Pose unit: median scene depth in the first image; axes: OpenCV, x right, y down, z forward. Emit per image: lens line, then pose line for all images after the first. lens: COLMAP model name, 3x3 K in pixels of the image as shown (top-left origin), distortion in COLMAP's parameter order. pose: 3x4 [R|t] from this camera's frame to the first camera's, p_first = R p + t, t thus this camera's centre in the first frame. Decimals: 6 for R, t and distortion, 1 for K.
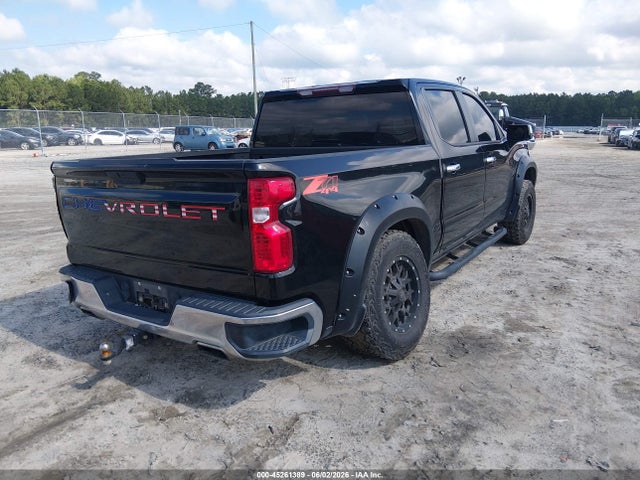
lens RADIAL K [[496.8, 0, 321.9], [0, 496.8, 238.7], [0, 0, 1]] dist [0.147129, -0.195889]
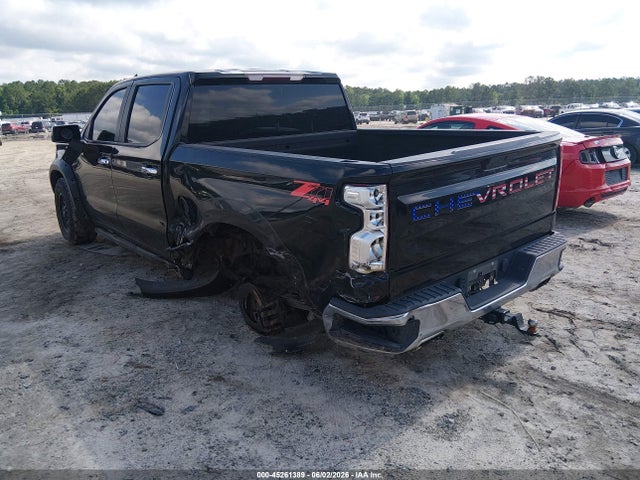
lens RADIAL K [[496.8, 0, 321.9], [0, 496.8, 238.7], [0, 0, 1]] dist [0.147129, -0.195889]
pose [[0.229567, -0.233875, 0.944776, -1.396471], [0.229644, 0.956310, 0.180930, -0.226761], [-0.945813, 0.175427, 0.273245, 1.043309]]
